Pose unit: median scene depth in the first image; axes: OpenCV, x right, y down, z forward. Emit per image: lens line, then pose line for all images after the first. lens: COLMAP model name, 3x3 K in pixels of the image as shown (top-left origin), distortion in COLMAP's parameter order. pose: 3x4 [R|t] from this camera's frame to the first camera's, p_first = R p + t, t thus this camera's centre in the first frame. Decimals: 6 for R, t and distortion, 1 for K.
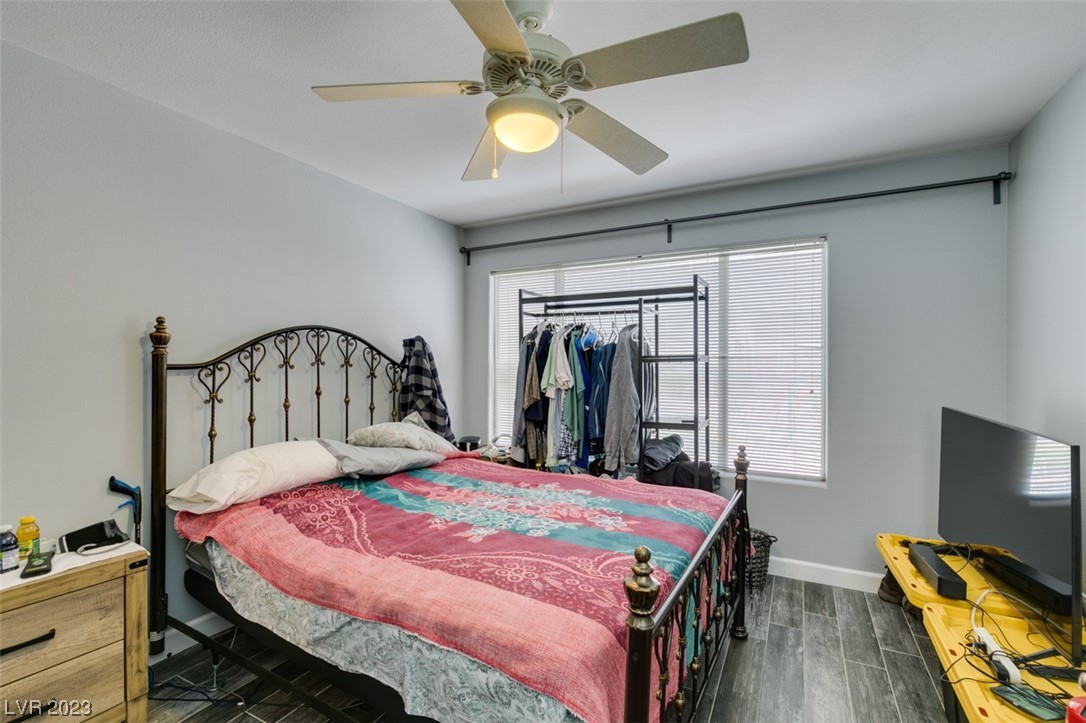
lens RADIAL K [[481.6, 0, 543.0], [0, 481.6, 361.5], [0, 0, 1]] dist [0.009747, -0.000474]
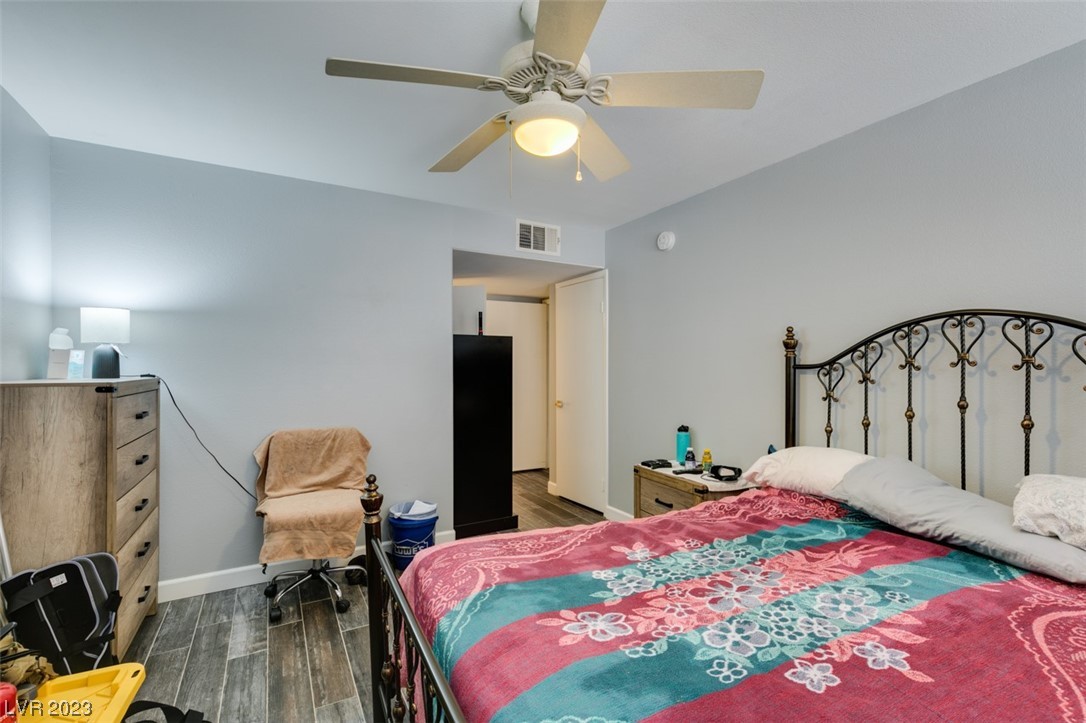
lens RADIAL K [[481.6, 0, 543.0], [0, 481.6, 361.5], [0, 0, 1]] dist [0.009747, -0.000474]
pose [[-0.538995, -0.005493, -0.842291, 0.558907], [0.002228, 0.999966, -0.007948, 0.005864], [0.842306, -0.006161, -0.538964, 1.041492]]
